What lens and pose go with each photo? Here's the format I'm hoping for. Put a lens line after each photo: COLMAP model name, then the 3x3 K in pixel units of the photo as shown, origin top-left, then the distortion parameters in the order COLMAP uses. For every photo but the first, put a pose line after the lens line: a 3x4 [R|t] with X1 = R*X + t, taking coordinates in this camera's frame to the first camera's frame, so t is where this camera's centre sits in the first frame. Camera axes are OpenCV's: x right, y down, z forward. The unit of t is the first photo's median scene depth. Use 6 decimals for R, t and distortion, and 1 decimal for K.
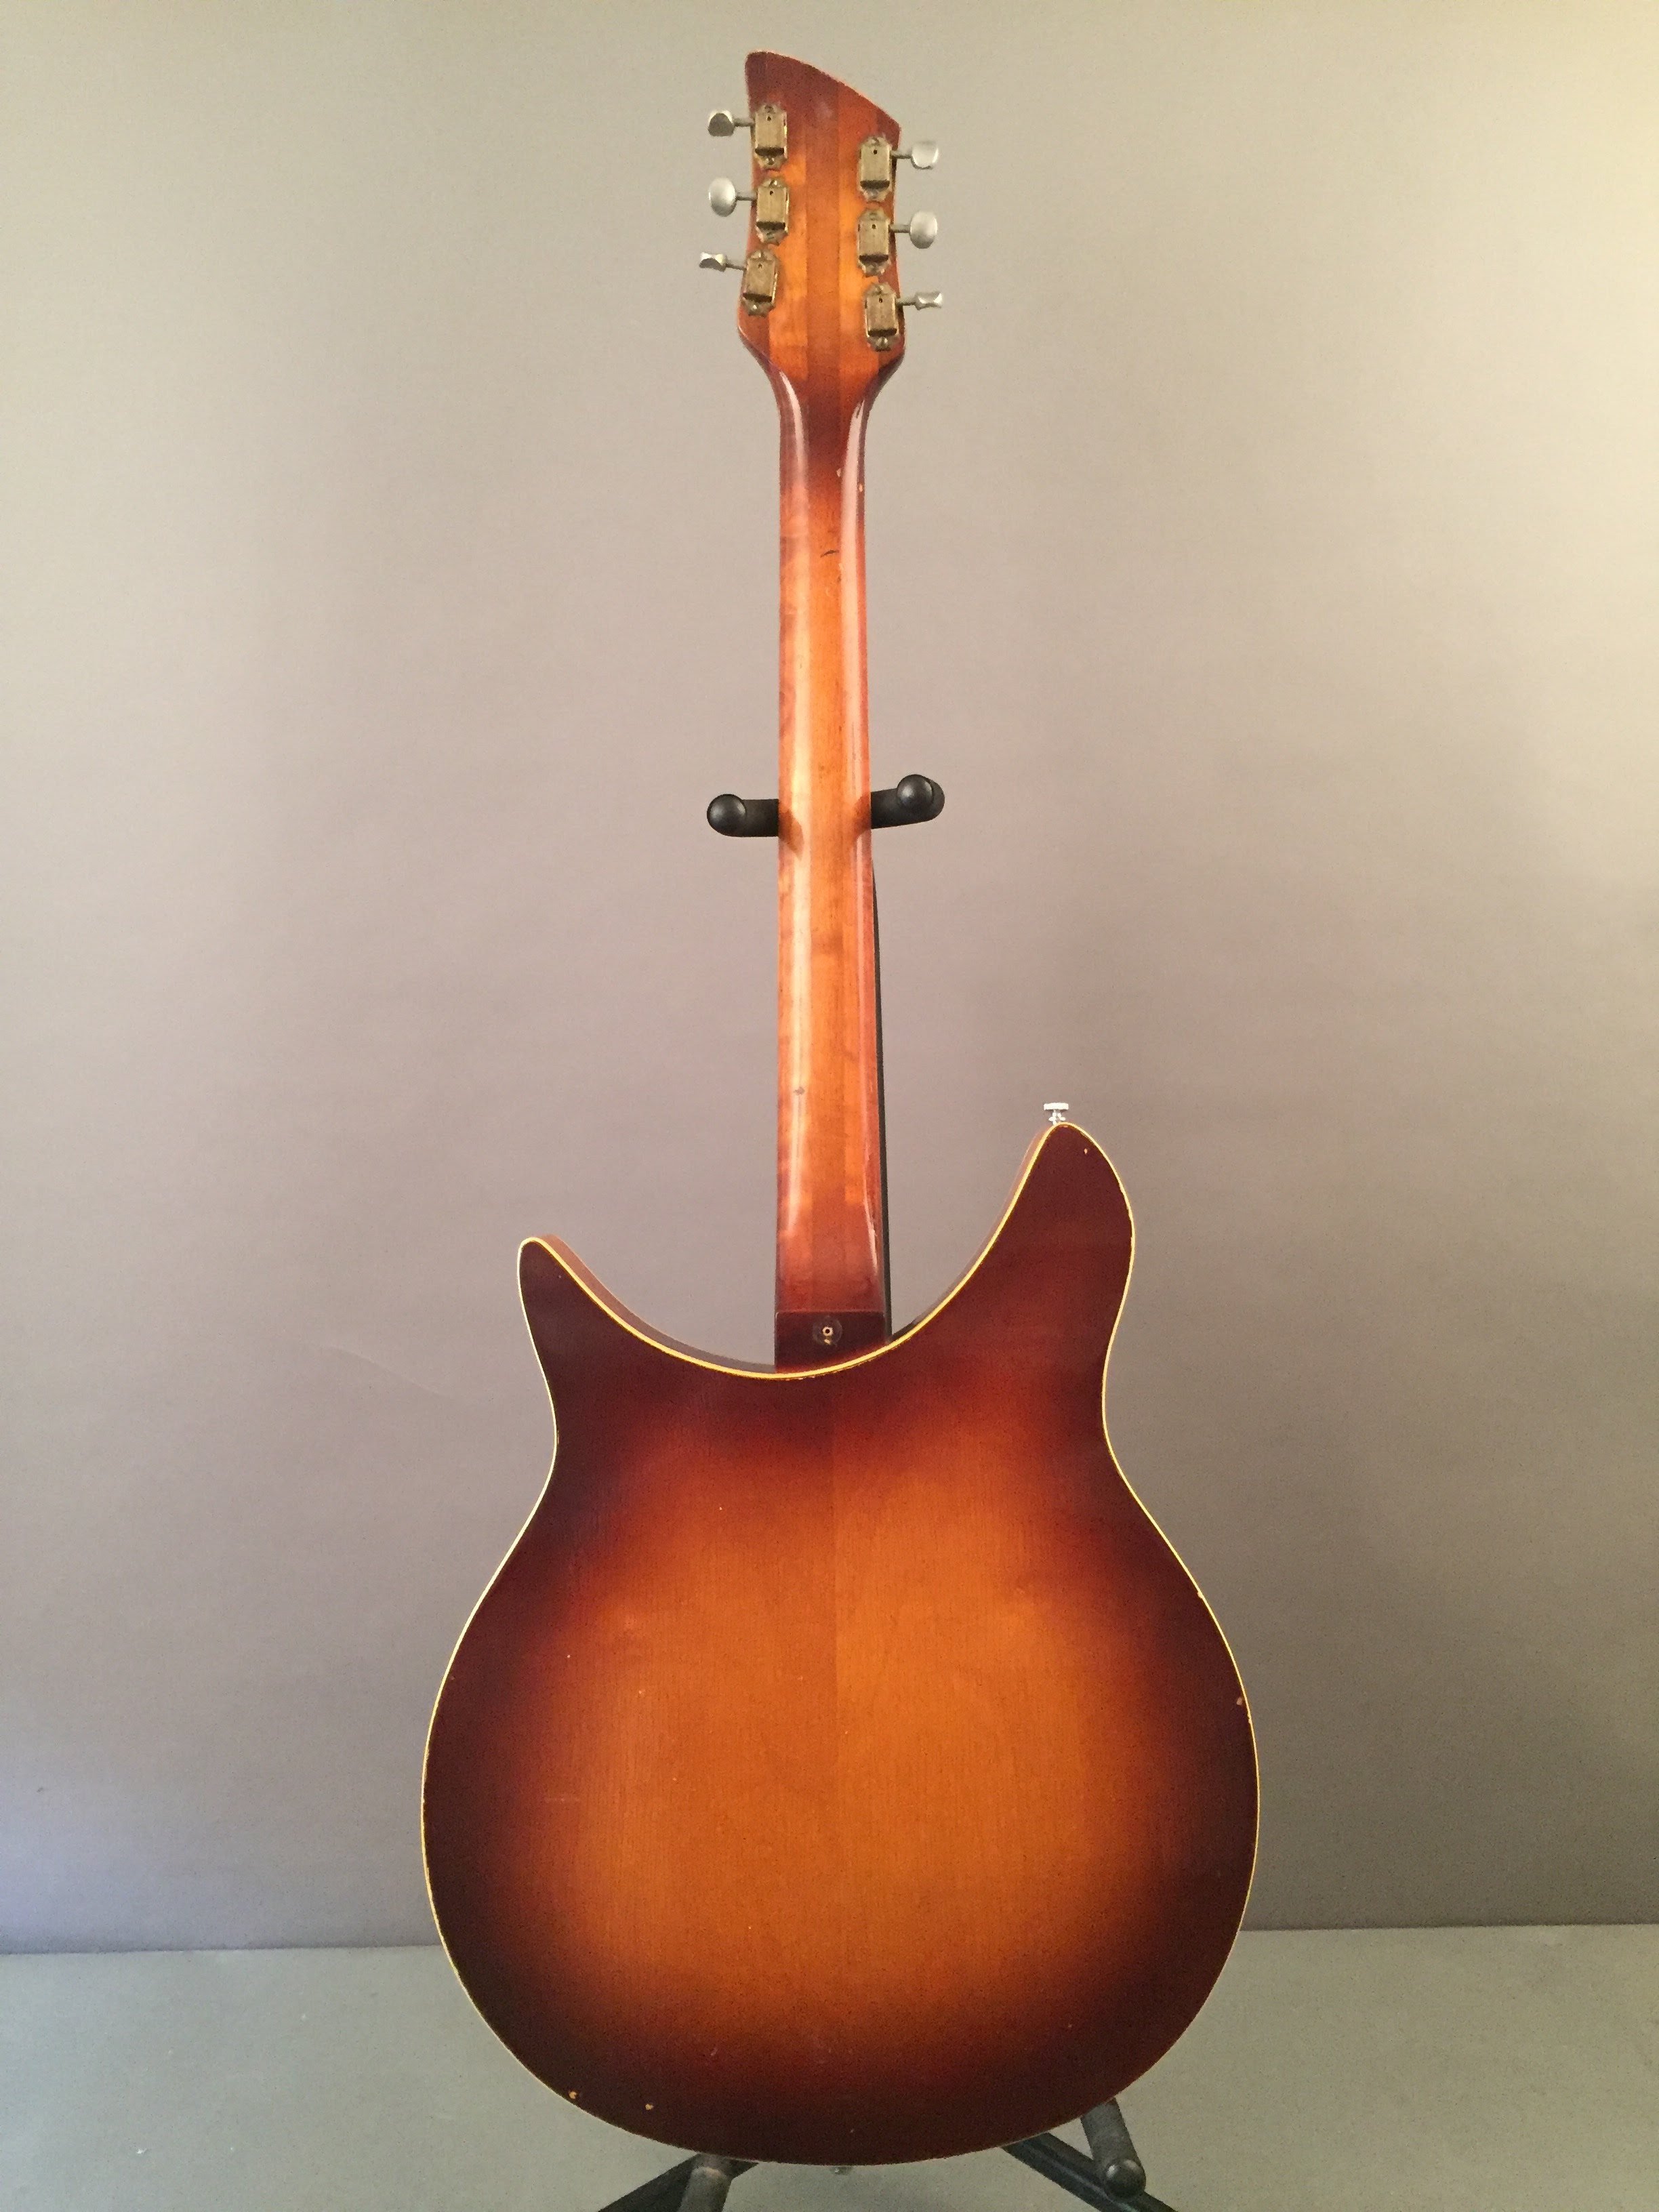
lens RADIAL K [[1958.0, 0, 813.3], [0, 1958.0, 1102.5], [0, 0, 1]] dist [0.065470, -0.049552]
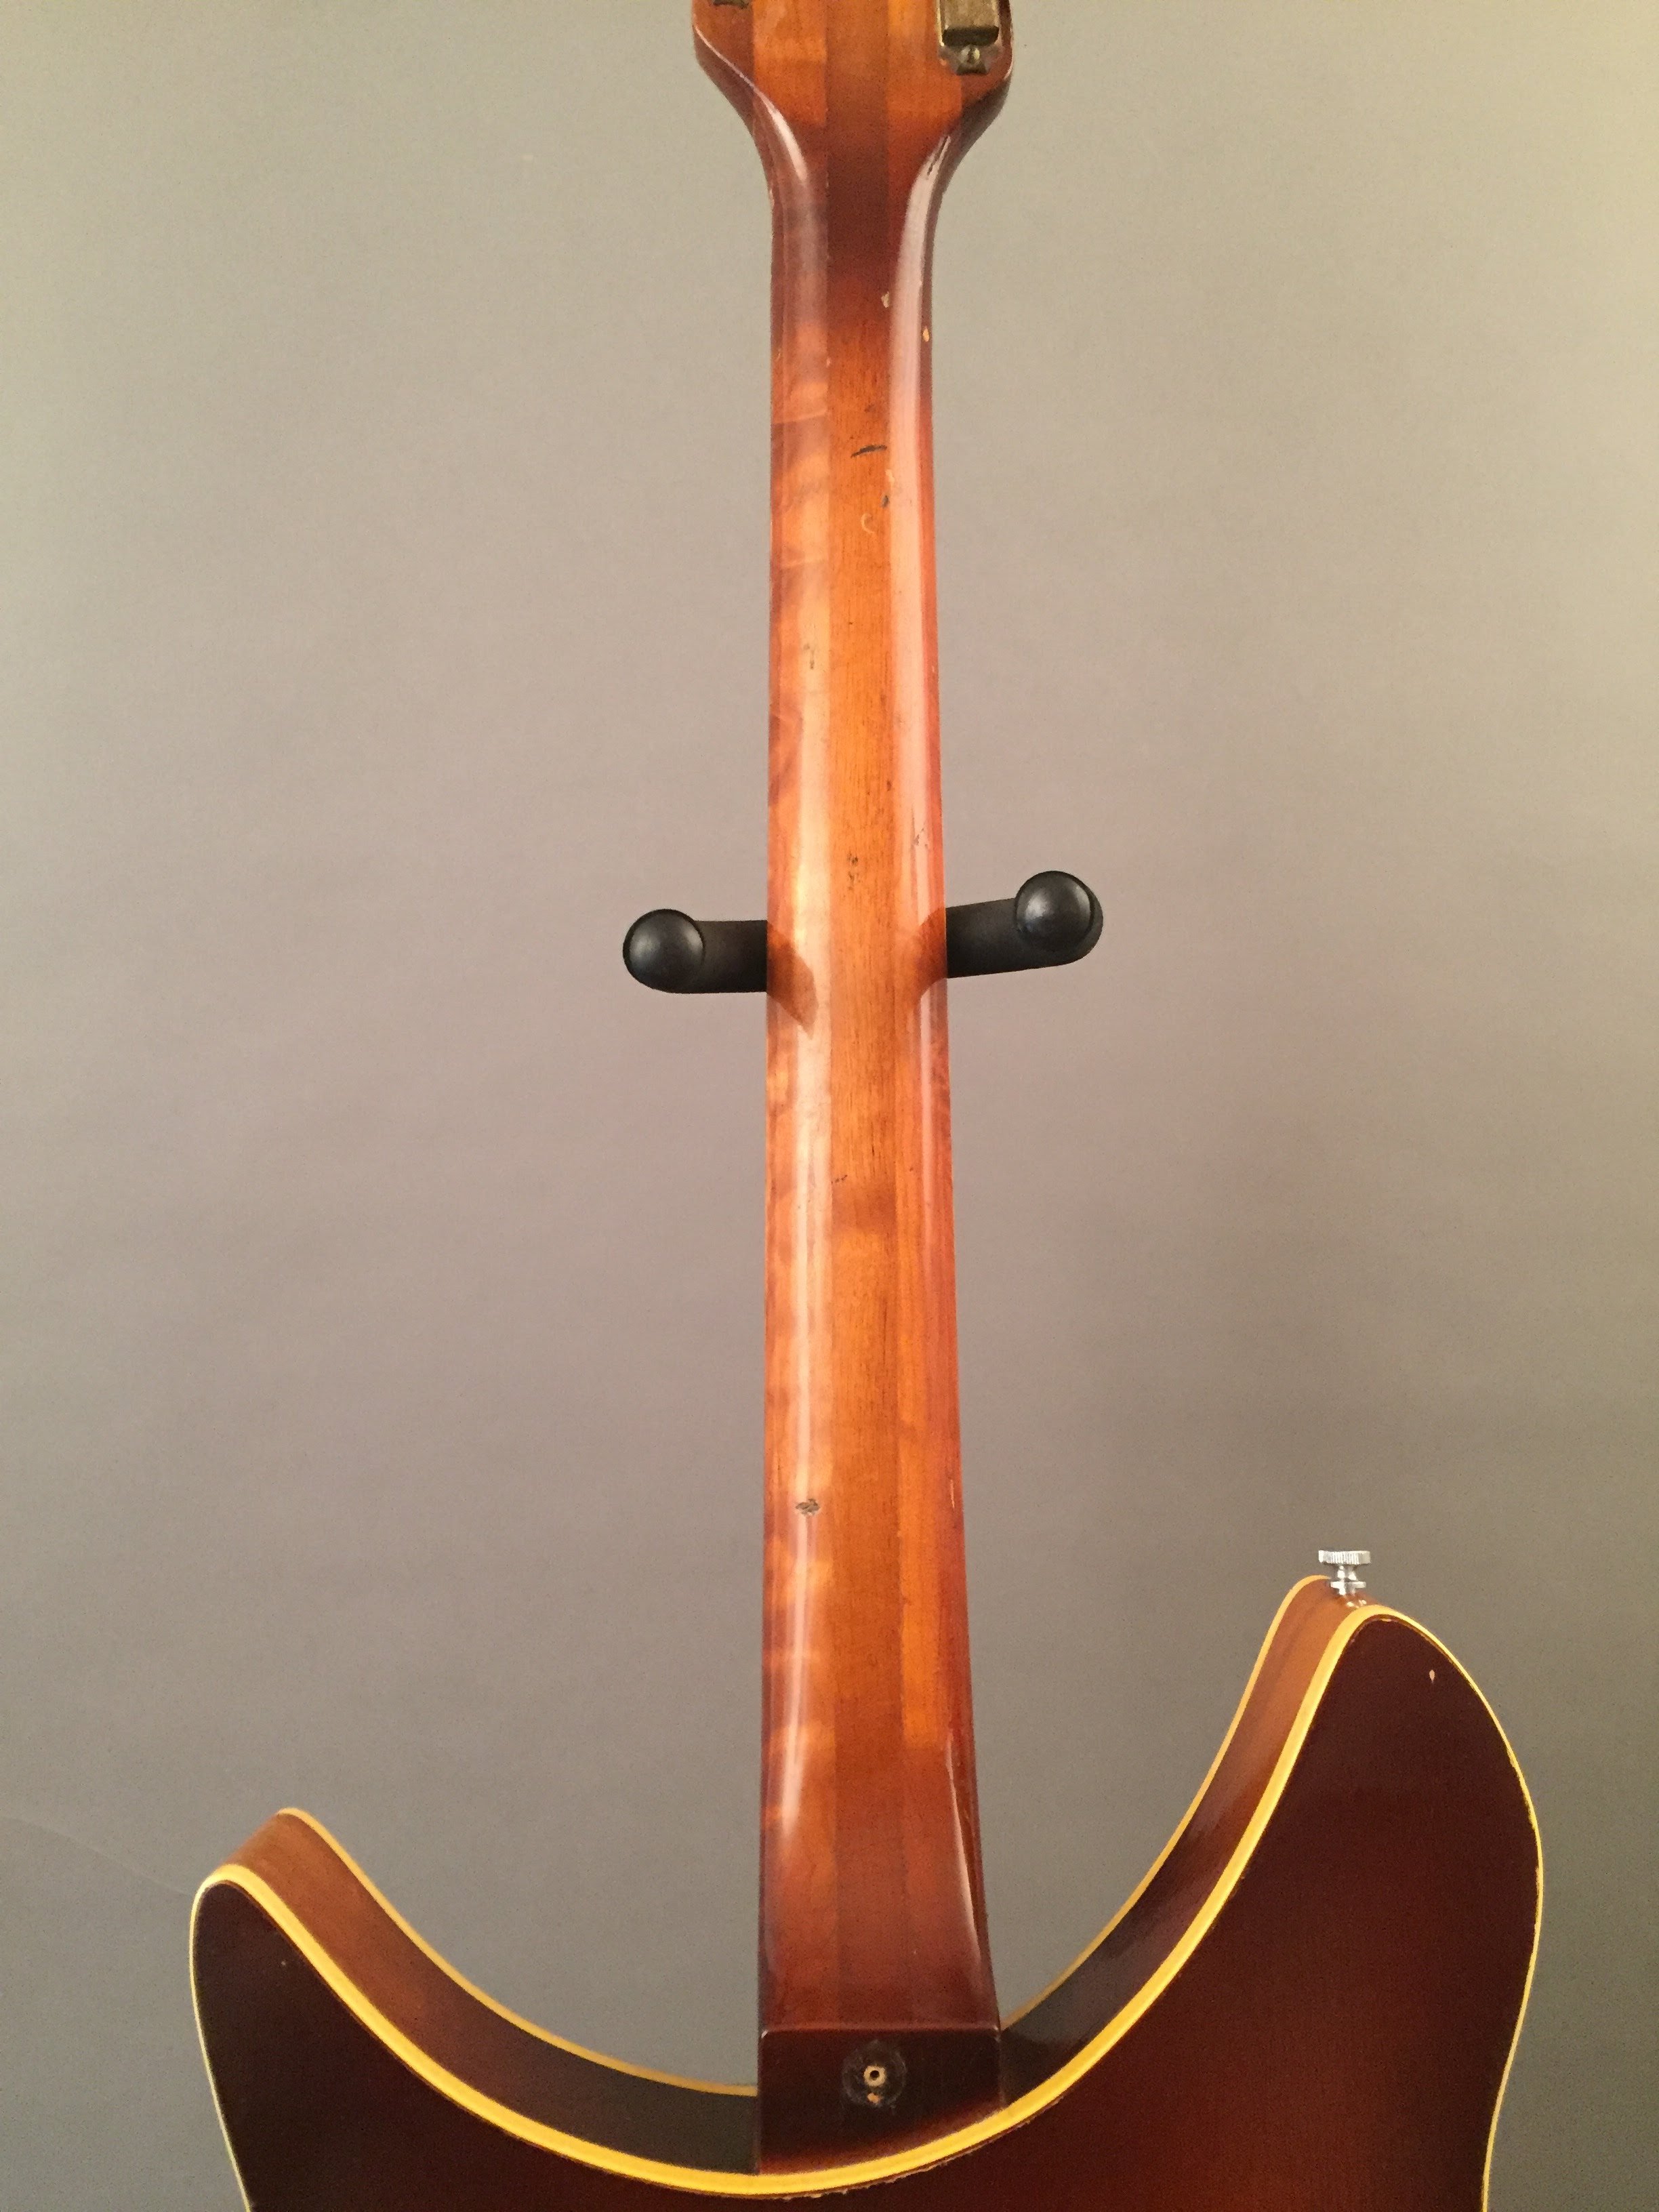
lens RADIAL K [[1958.0, 0, 810.4], [0, 1958.0, 1099.6], [0, 0, 1]] dist [0.065470, -0.049552]
pose [[0.999814, 0.003552, 0.018977, -0.016190], [-0.002349, 0.998007, -0.063052, -0.076535], [-0.019163, 0.062996, 0.997830, 0.497188]]
